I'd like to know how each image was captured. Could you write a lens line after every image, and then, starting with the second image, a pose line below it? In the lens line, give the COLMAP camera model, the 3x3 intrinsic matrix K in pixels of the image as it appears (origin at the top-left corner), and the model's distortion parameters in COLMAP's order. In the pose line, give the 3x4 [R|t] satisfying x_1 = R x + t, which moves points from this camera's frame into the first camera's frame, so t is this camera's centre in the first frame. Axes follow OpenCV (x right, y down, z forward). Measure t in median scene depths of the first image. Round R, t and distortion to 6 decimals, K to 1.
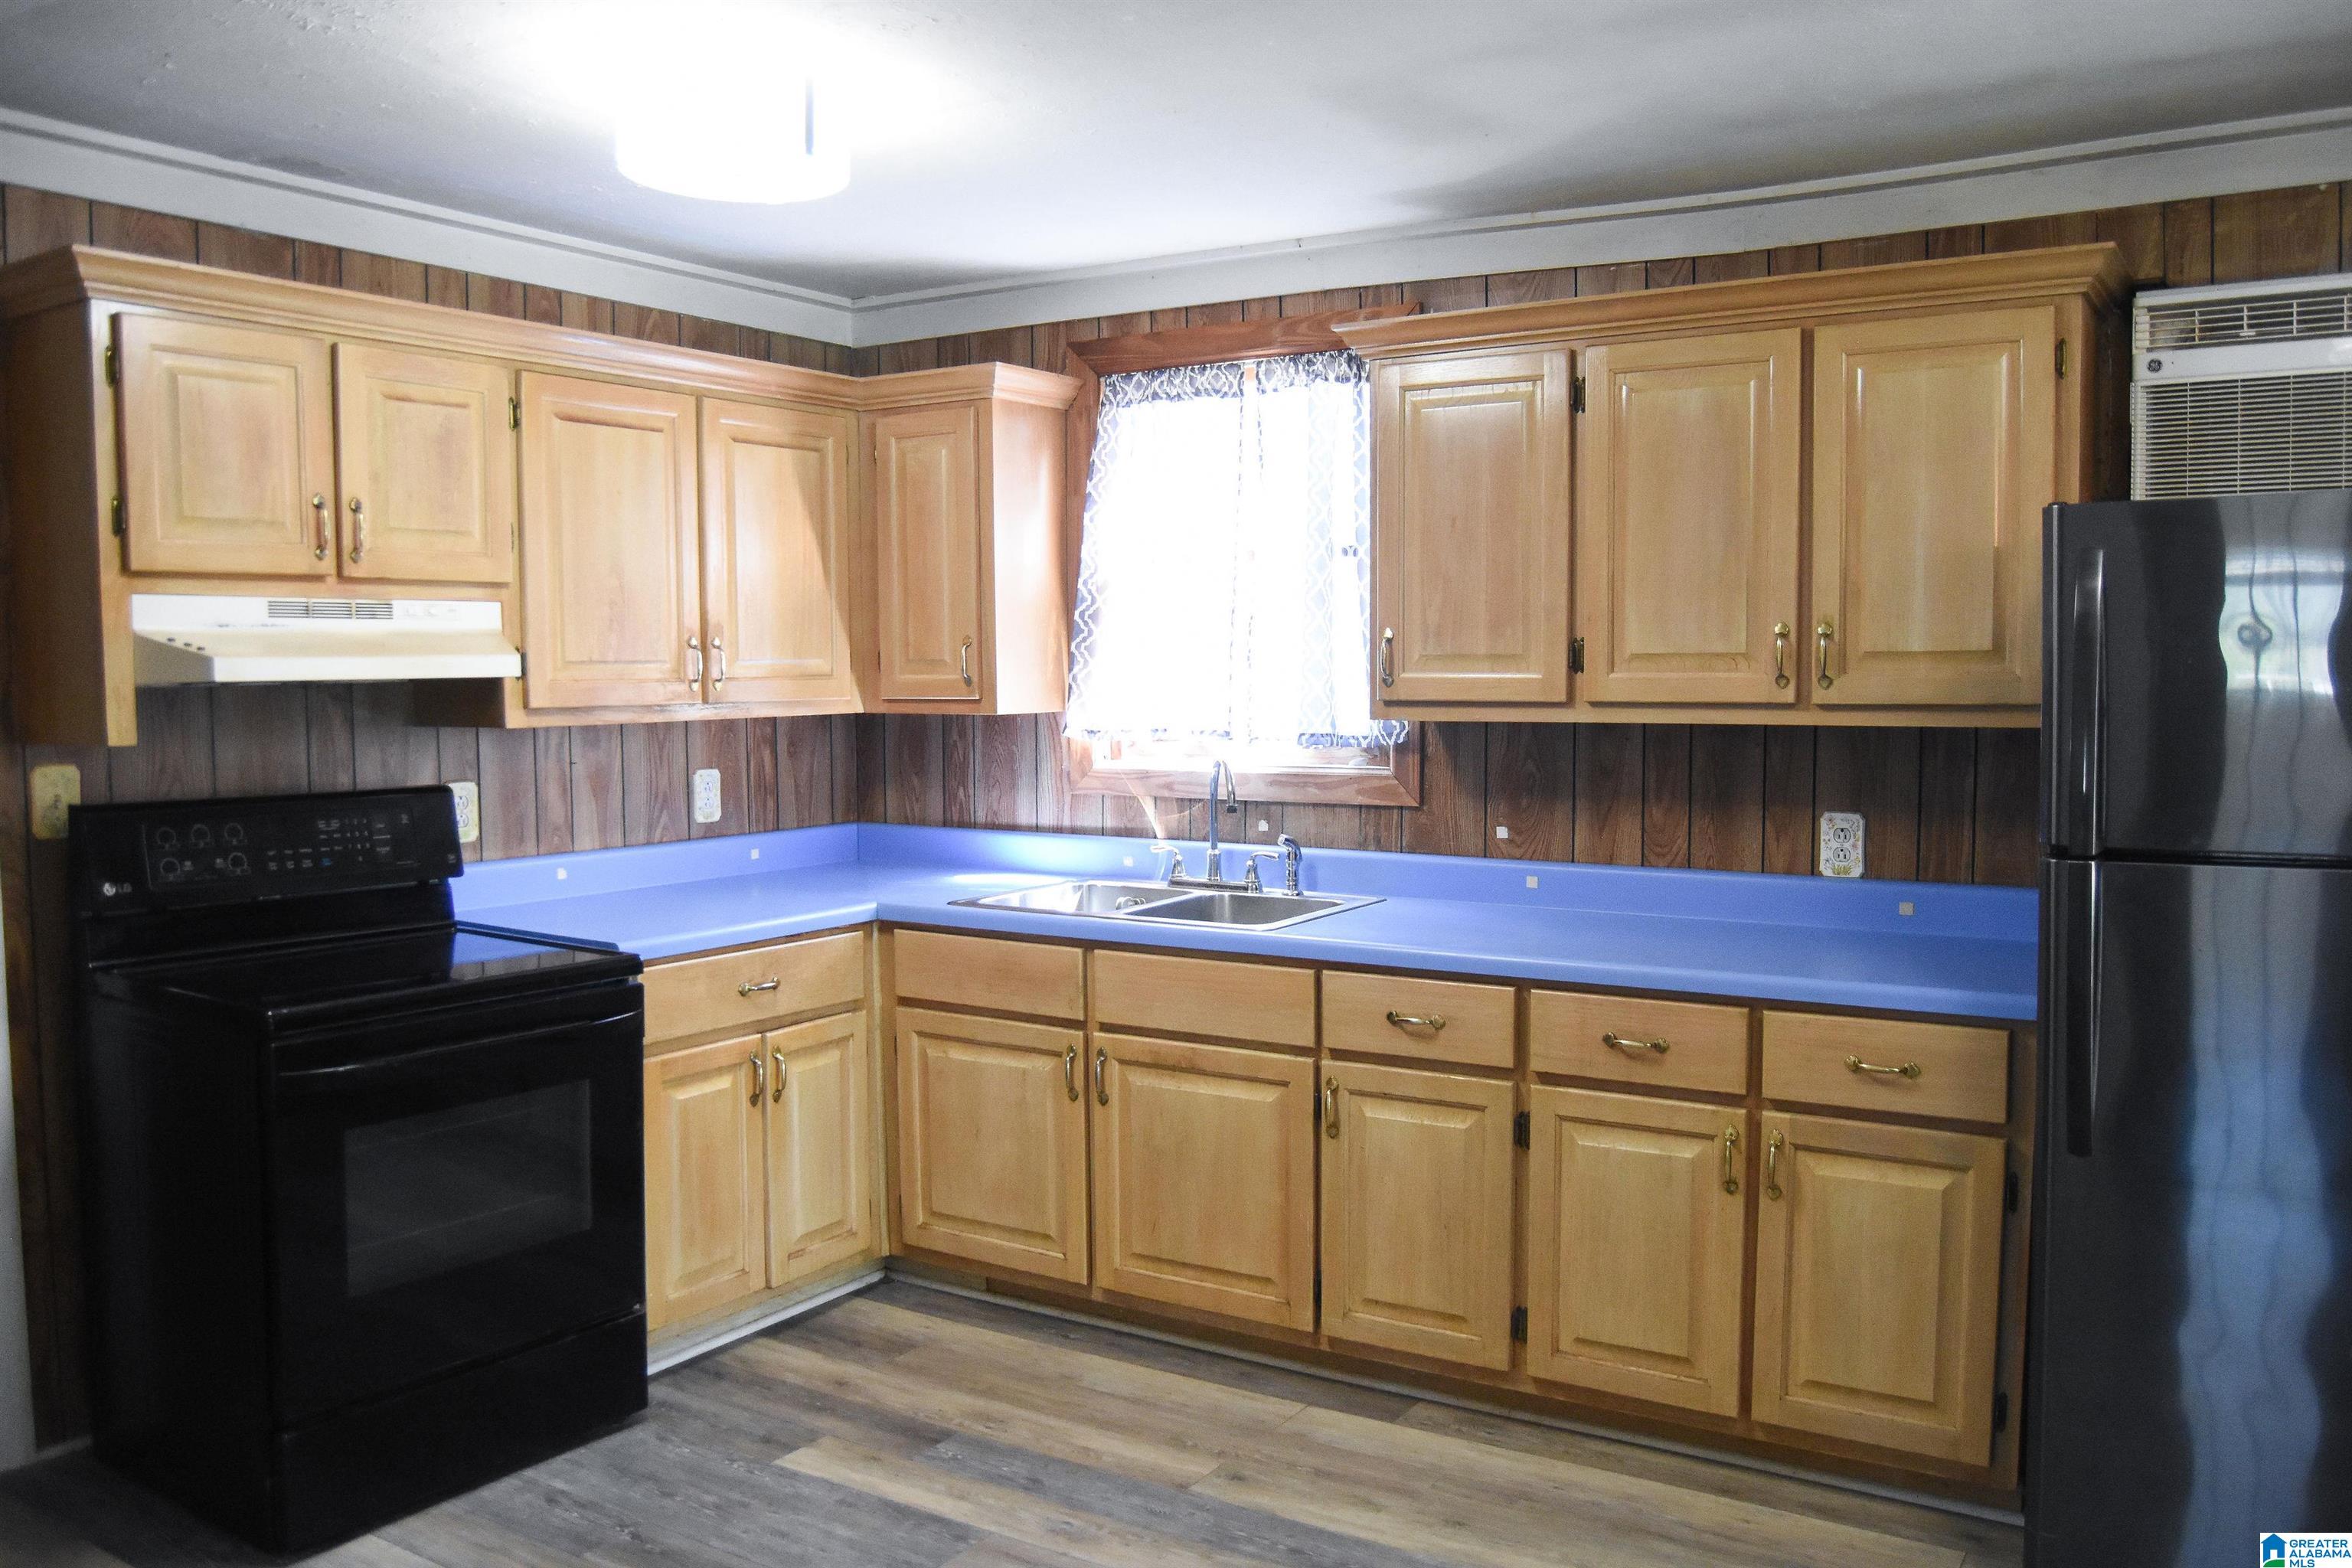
lens RADIAL K [[1848.3, 0, 1176.0], [0, 1848.3, 784.0], [0, 0, 1]] dist [-0.100593, 0.044318]
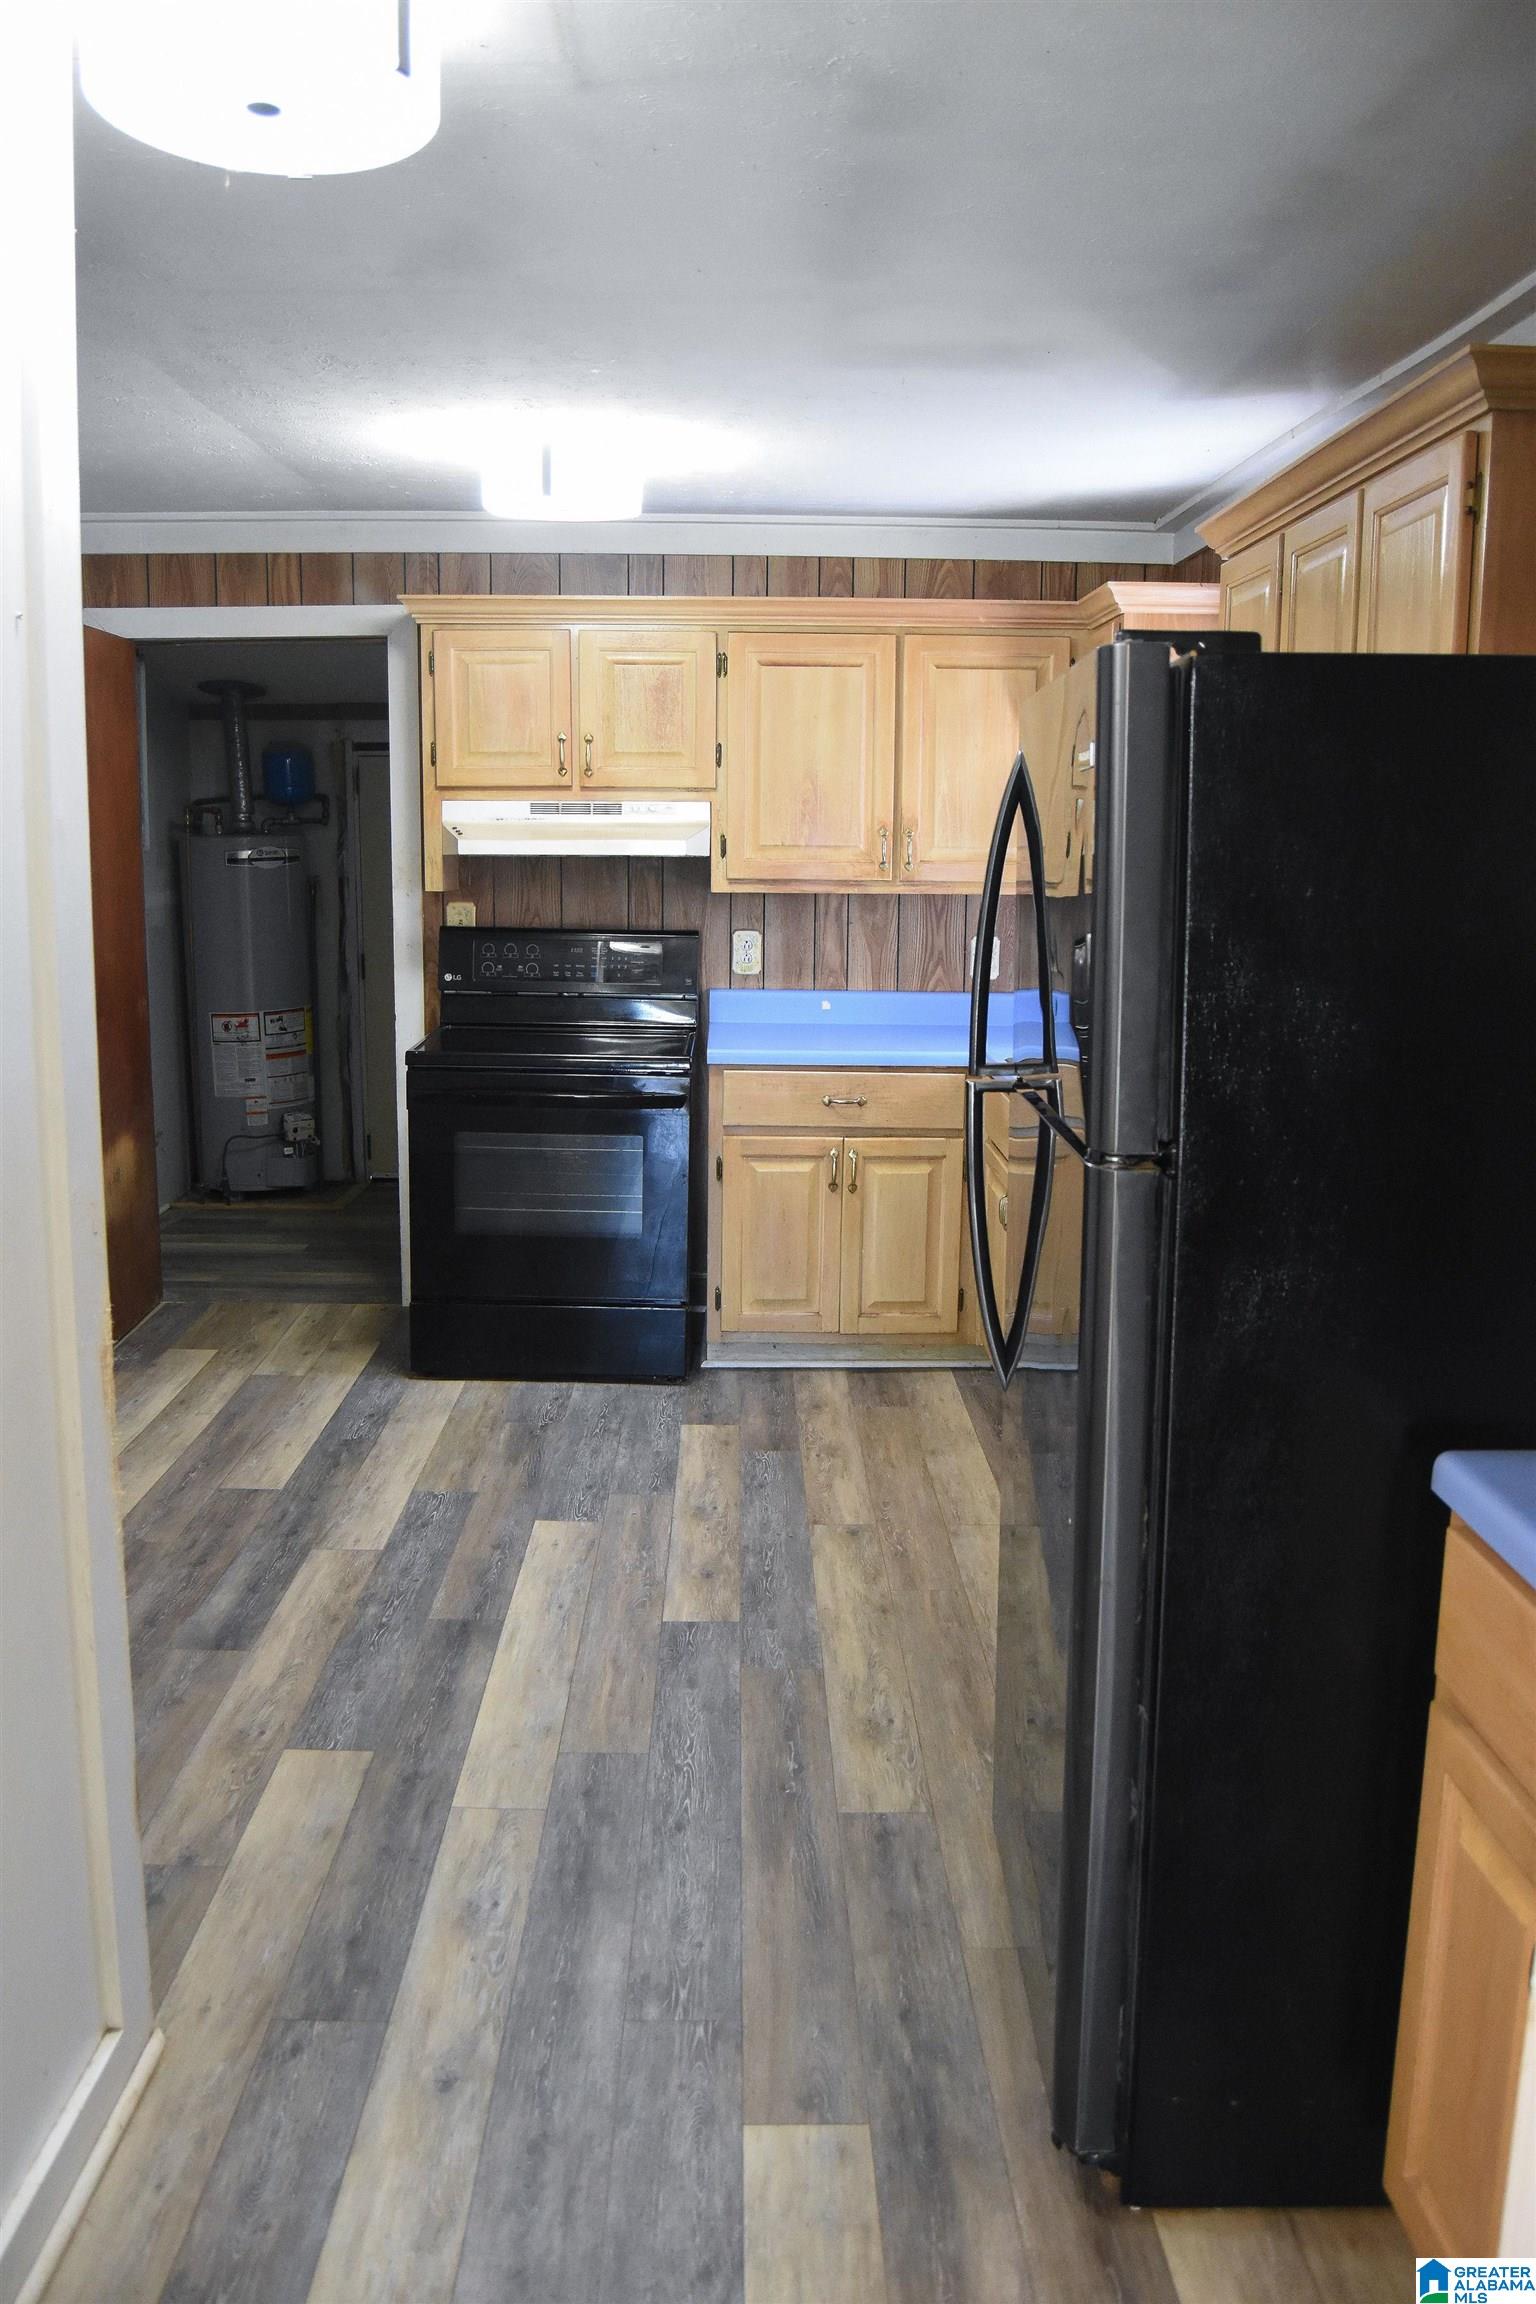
lens RADIAL K [[1810.6, 0, 762.4], [0, 1810.6, 1148.8], [0, 0, 1]] dist [-0.100593, 0.044318]
pose [[0.558318, 0.153654, -0.815274, 0.780638], [-0.067462, 0.987853, 0.139981, -0.031000], [0.826880, -0.023154, 0.561902, 0.232120]]
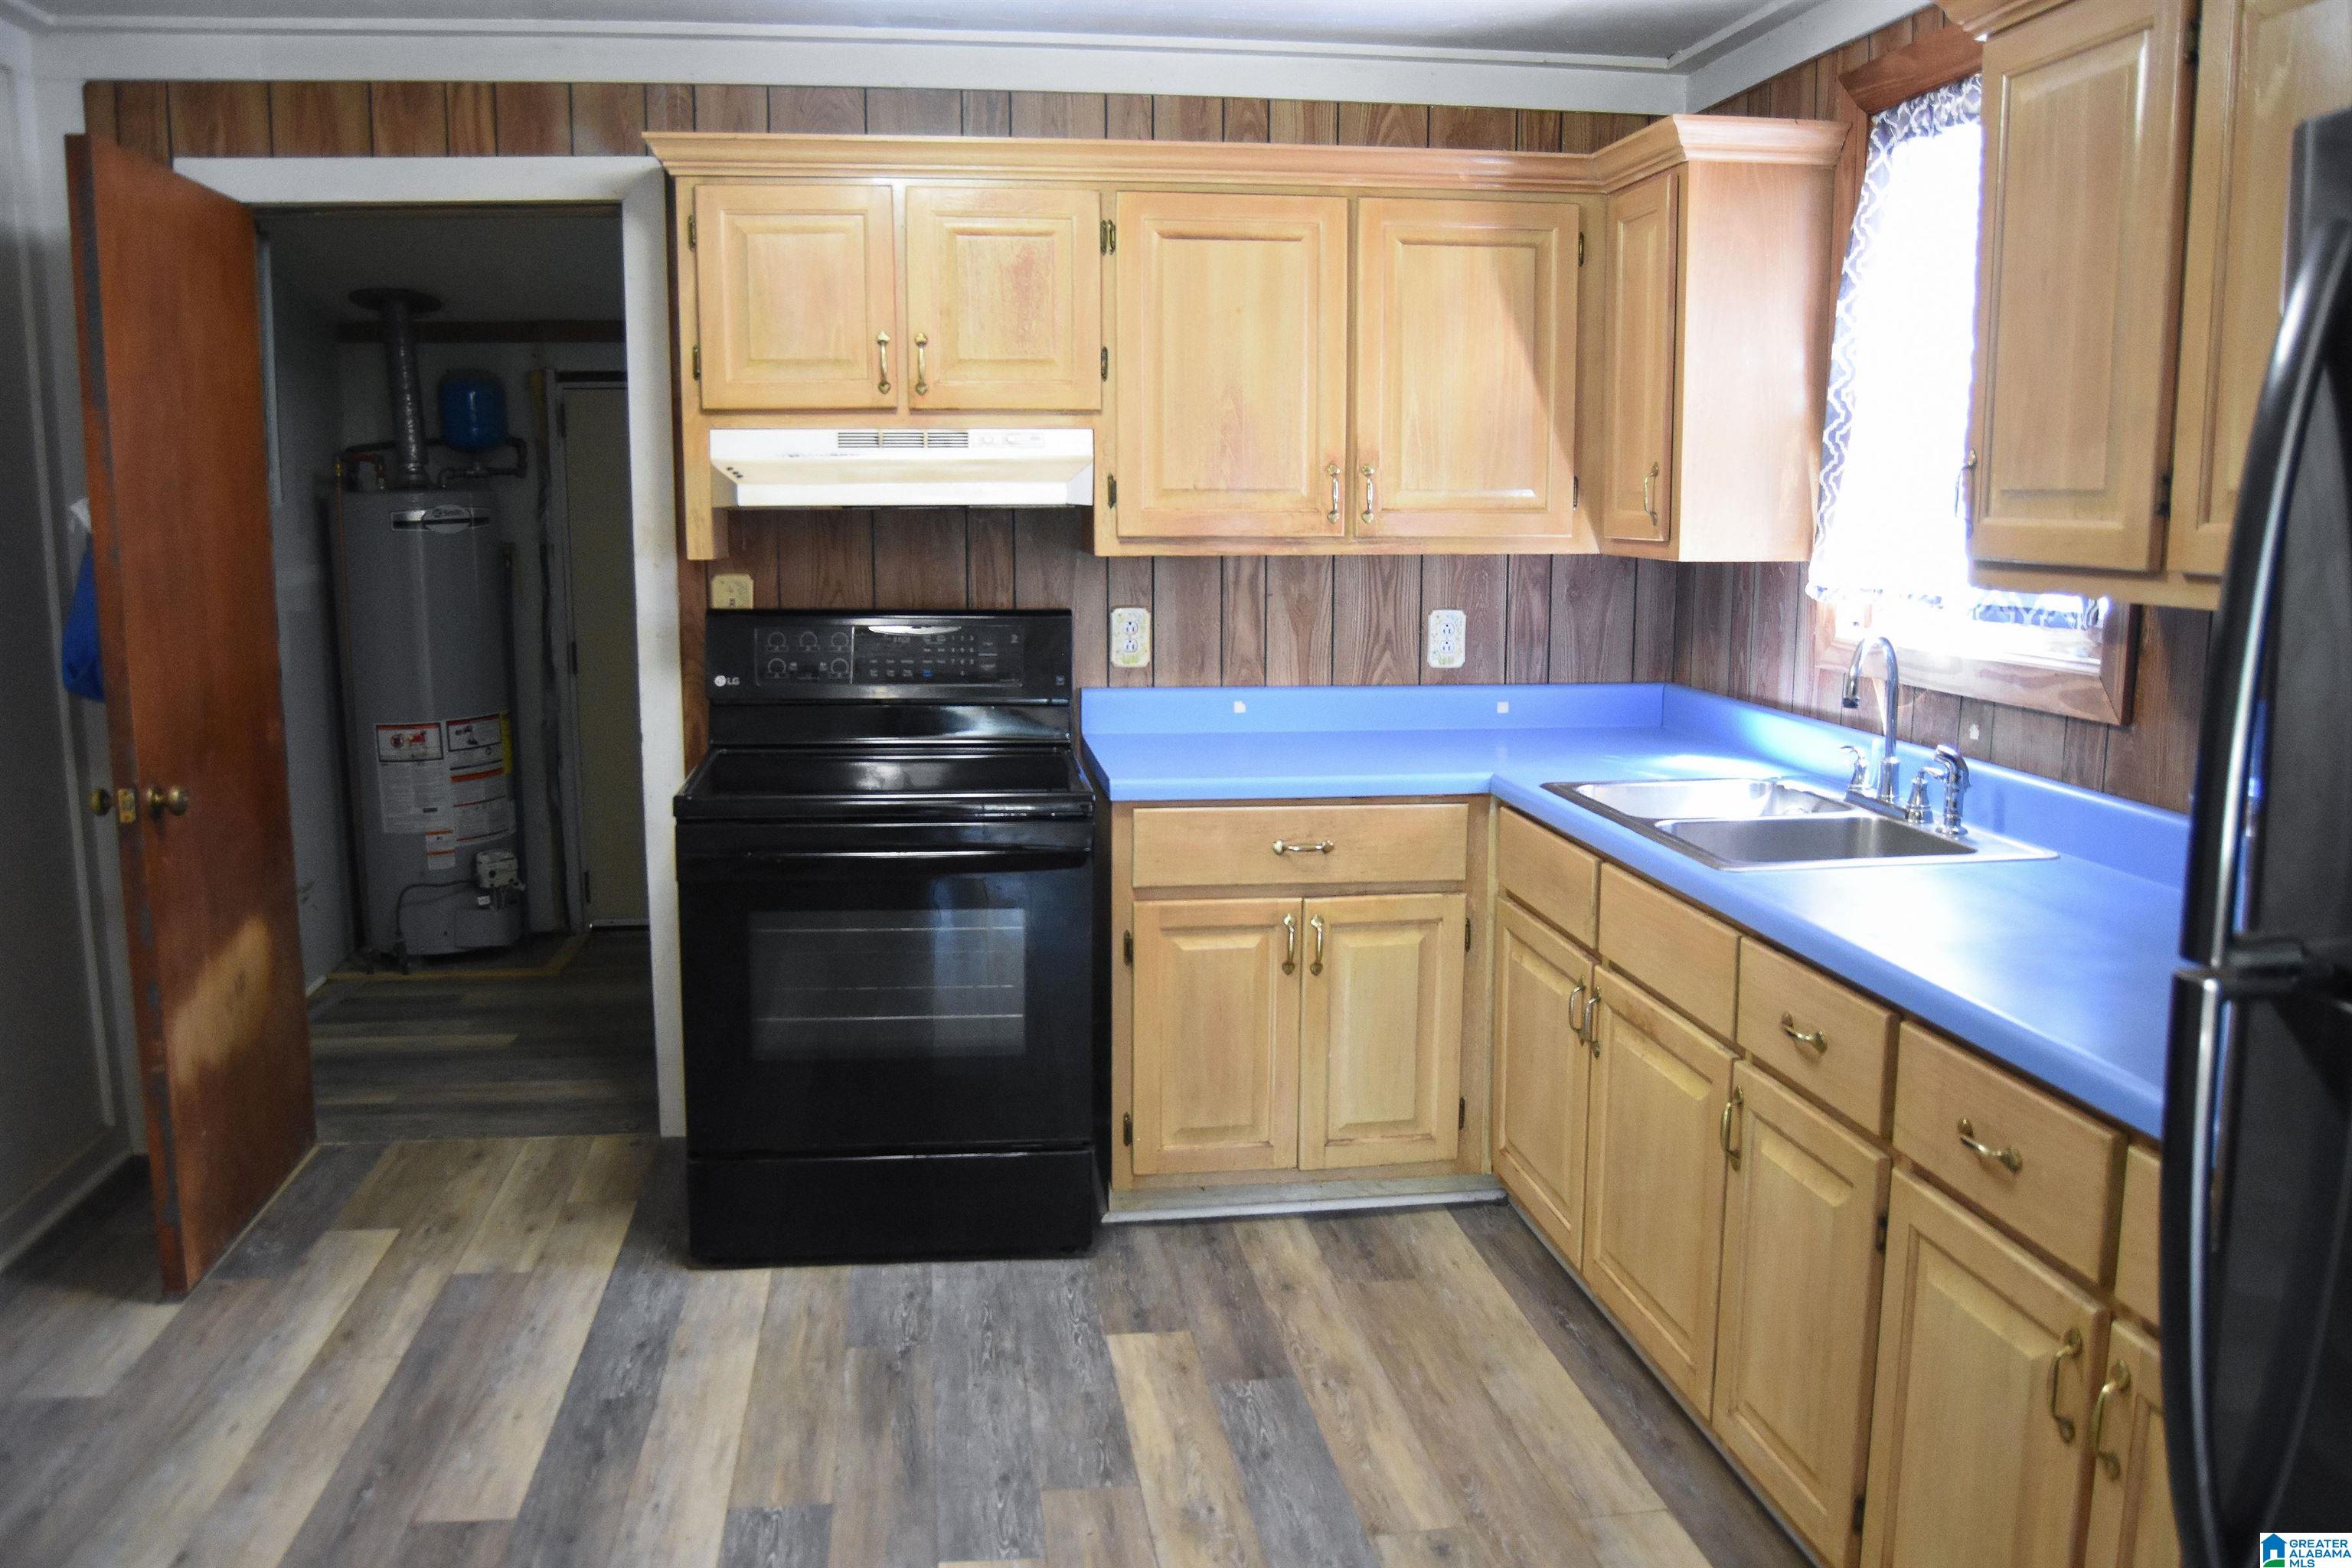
lens RADIAL K [[1848.3, 0, 1176.0], [0, 1848.3, 784.0], [0, 0, 1]] dist [-0.100593, 0.044318]
pose [[0.652669, 0.122549, -0.747666, 0.415526], [-0.054271, 0.991859, 0.115200, -0.023931], [0.755697, -0.034611, 0.654007, 0.345581]]
